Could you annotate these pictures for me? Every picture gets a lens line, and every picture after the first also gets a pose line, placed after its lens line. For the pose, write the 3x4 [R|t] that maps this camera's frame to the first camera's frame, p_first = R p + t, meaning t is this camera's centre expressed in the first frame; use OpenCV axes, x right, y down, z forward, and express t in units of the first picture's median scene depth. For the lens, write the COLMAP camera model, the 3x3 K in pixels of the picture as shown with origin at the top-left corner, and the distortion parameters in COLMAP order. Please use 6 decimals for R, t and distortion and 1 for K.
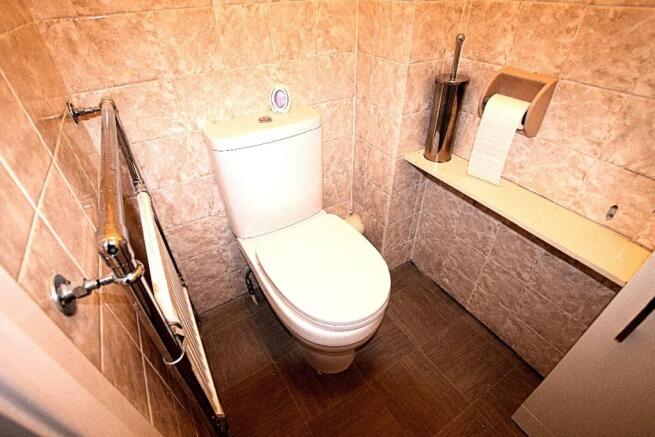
lens RADIAL K [[312.5, 0, 319.5], [0, 312.5, 217.8], [0, 0, 1]] dist [-0.036658, 0.008591]
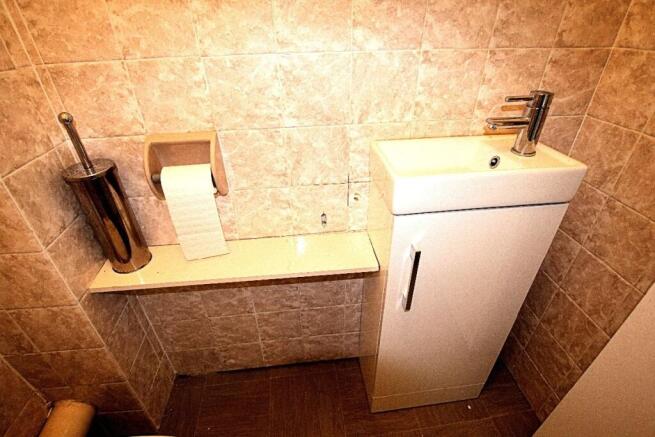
lens RADIAL K [[312.5, 0, 319.5], [0, 312.5, 217.8], [0, 0, 1]] dist [-0.036658, 0.008591]
pose [[0.406845, -0.477233, 0.778926, 0.048011], [0.571255, 0.798304, 0.190731, -0.201017], [-0.712843, 0.367368, 0.597407, 0.253992]]
